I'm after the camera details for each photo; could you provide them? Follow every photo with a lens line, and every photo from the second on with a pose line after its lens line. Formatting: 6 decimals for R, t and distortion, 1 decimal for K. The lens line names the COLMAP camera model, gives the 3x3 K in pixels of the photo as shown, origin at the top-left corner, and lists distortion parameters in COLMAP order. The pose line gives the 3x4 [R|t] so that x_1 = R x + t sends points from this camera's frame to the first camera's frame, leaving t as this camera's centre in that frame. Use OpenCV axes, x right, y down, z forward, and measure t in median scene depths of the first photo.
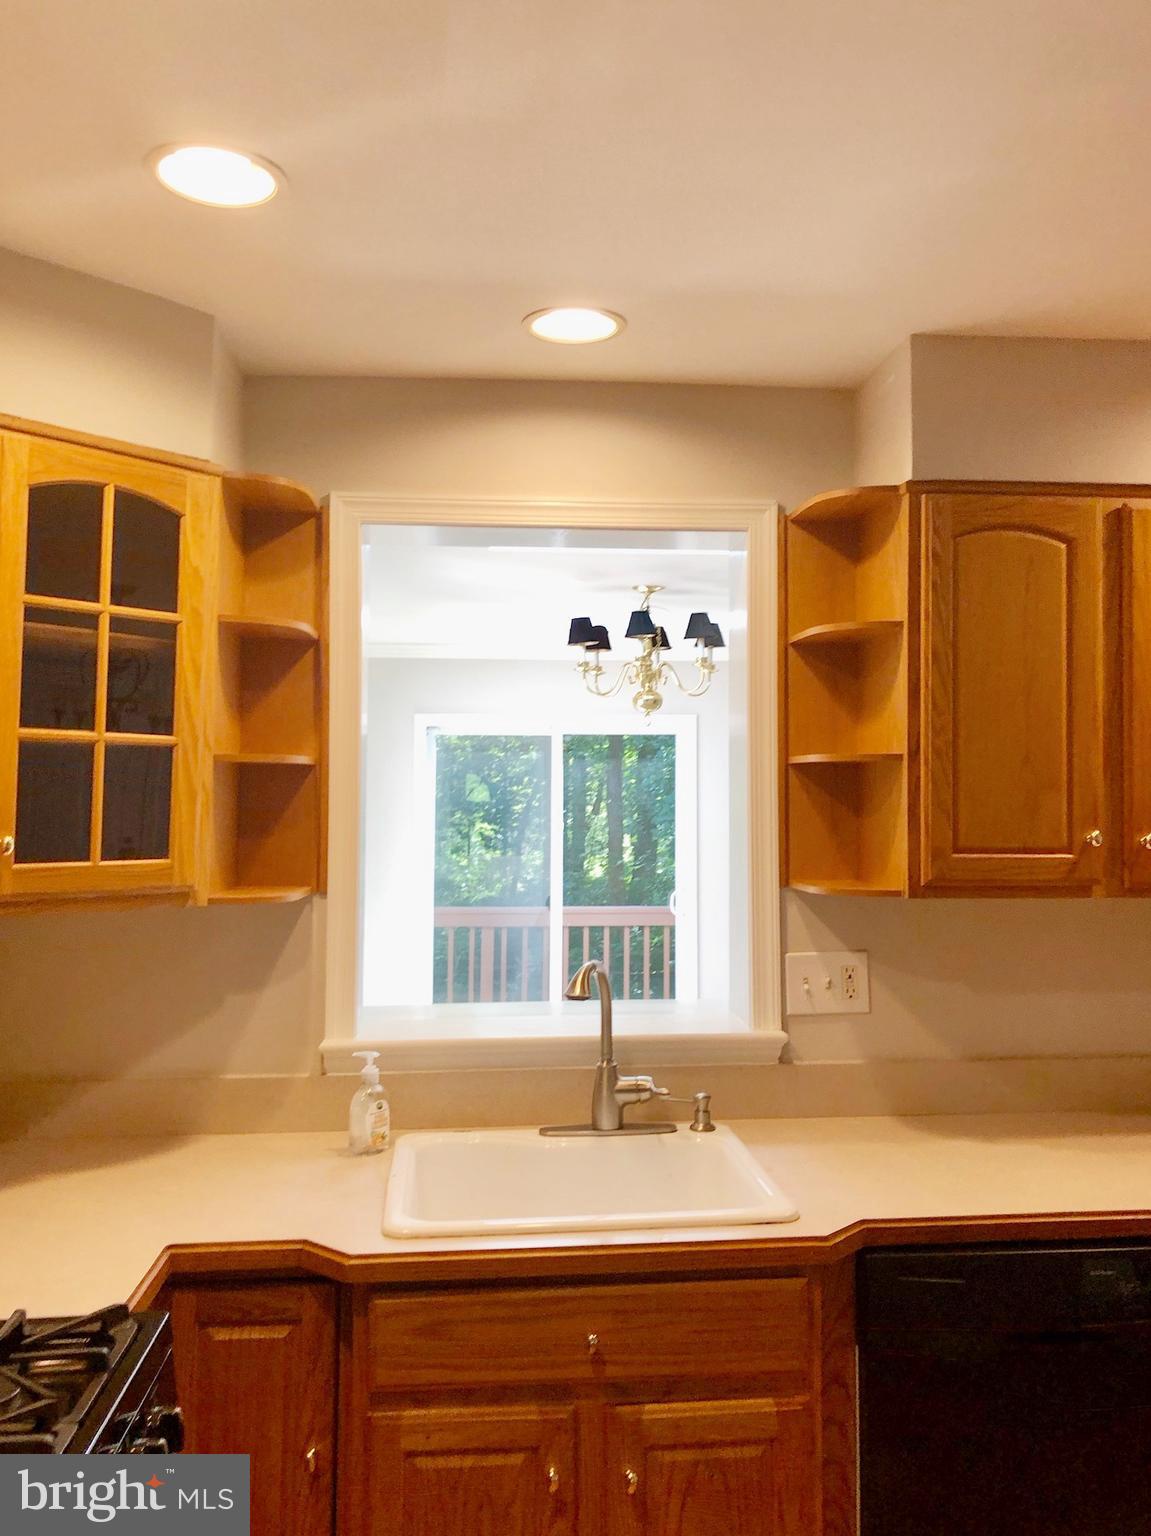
lens RADIAL K [[1258.7, 0, 570.8], [0, 1258.7, 720.9], [0, 0, 1]] dist [0.028188, -0.006891]
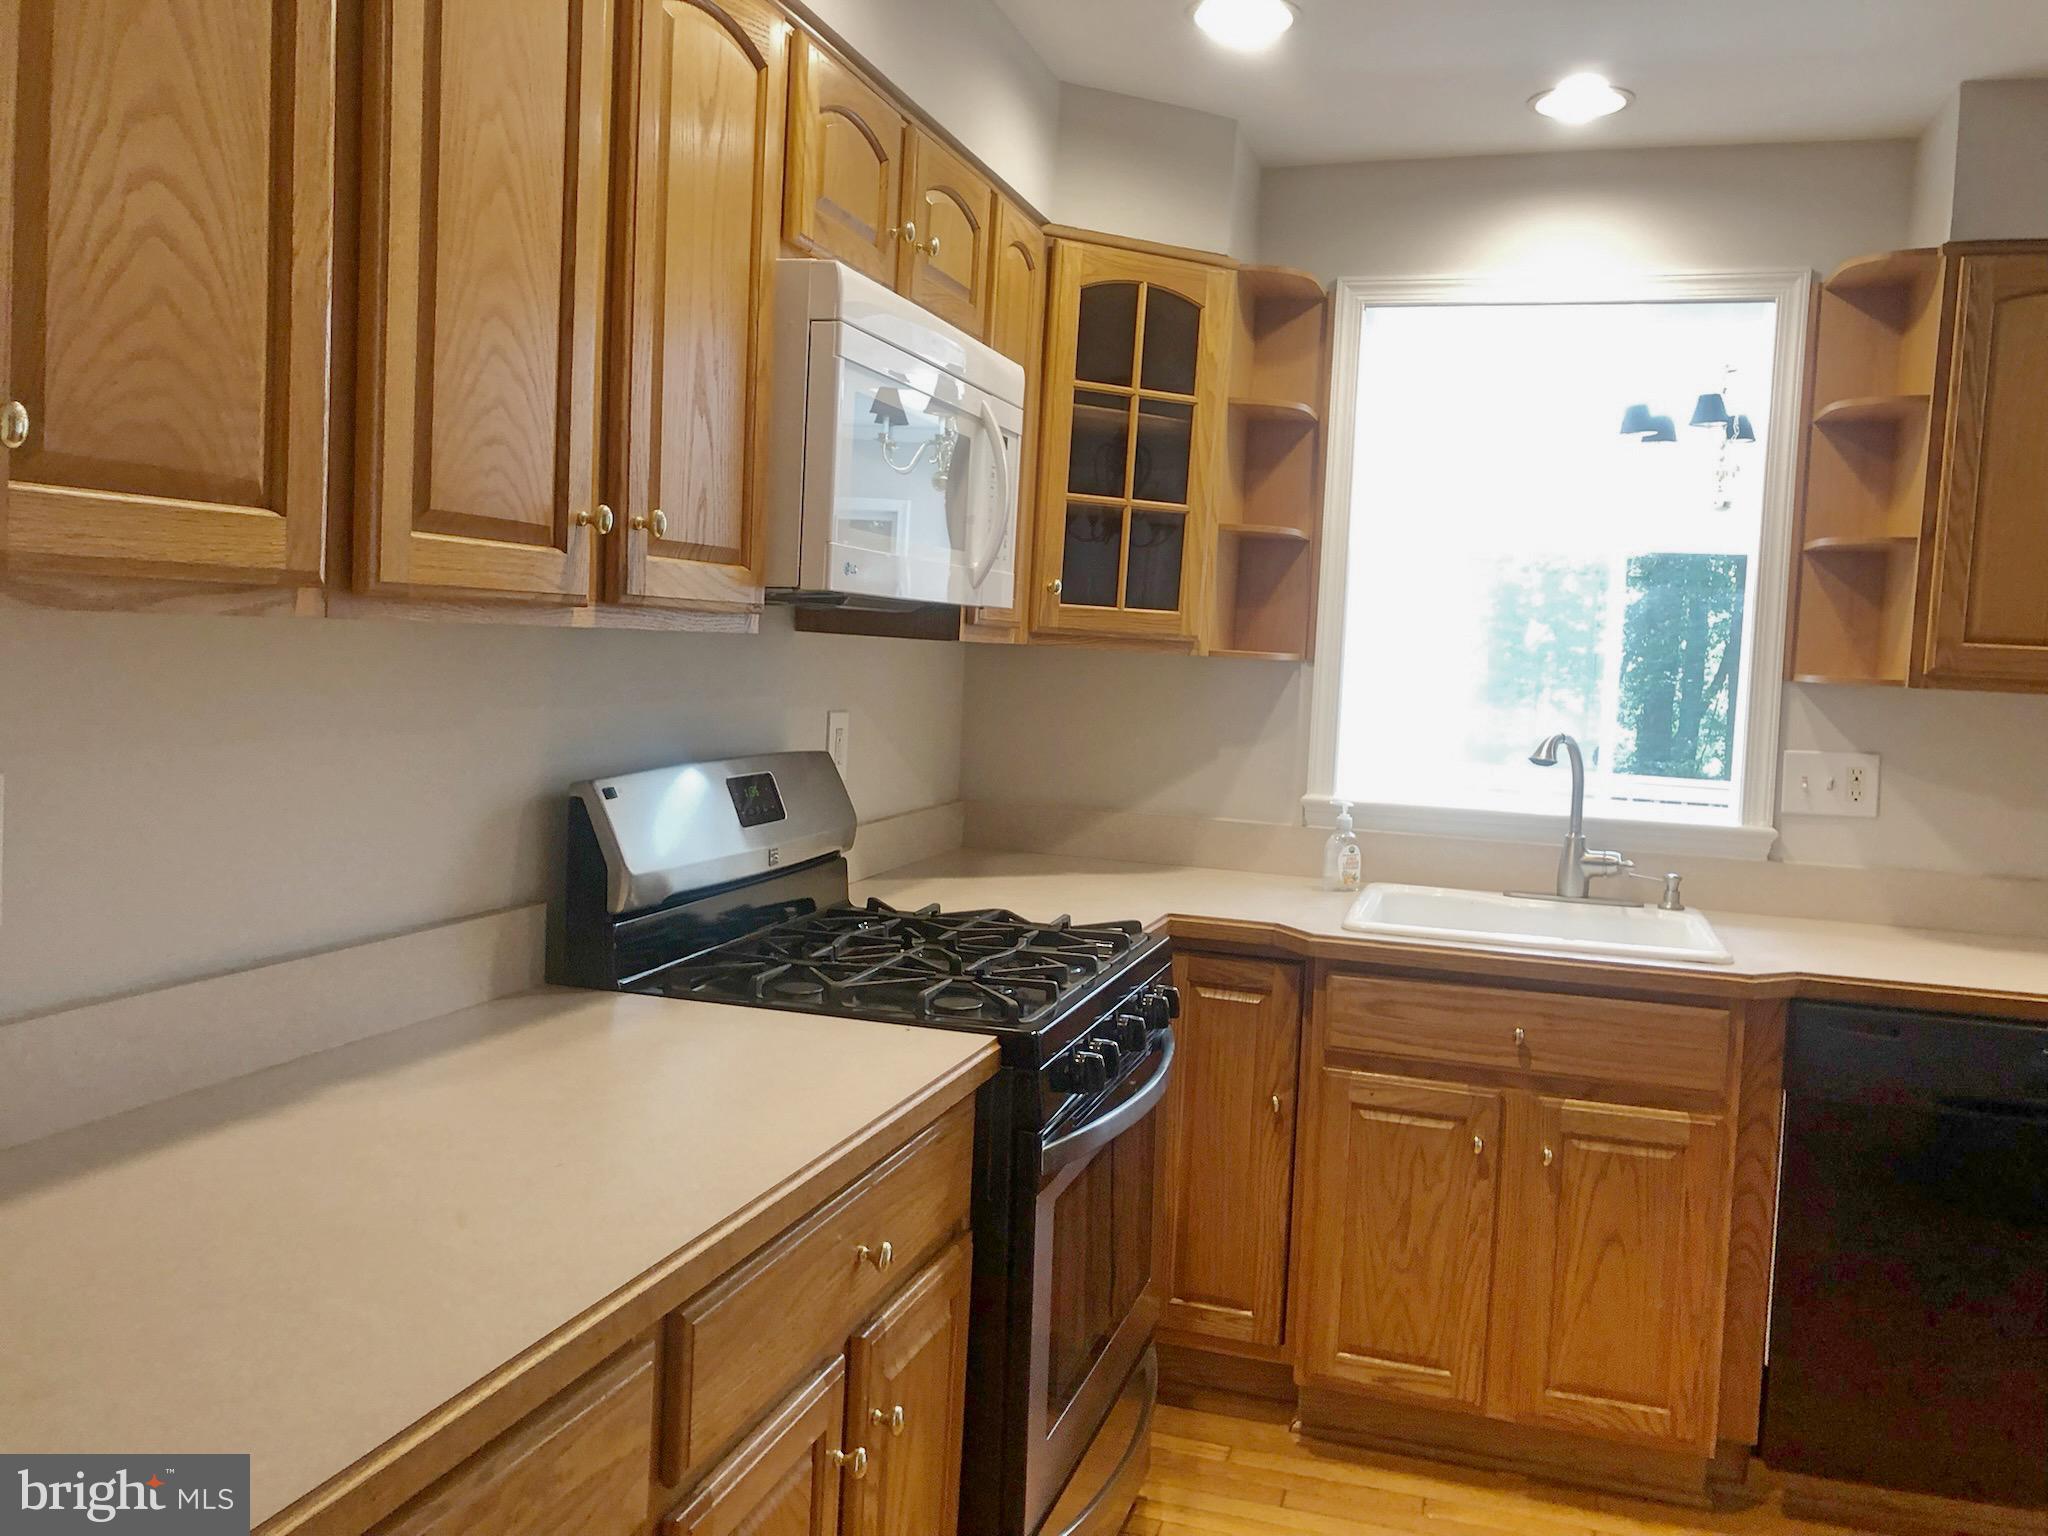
lens RADIAL K [[1678.3, 0, 1024.0], [0, 1678.3, 768.0], [0, 0, 1]] dist [0.028188, -0.006891]
pose [[0.925551, 0.073094, -0.371501, 0.128977], [-0.026915, 0.991408, 0.128008, 0.055605], [0.377665, -0.108479, 0.919566, -0.470382]]
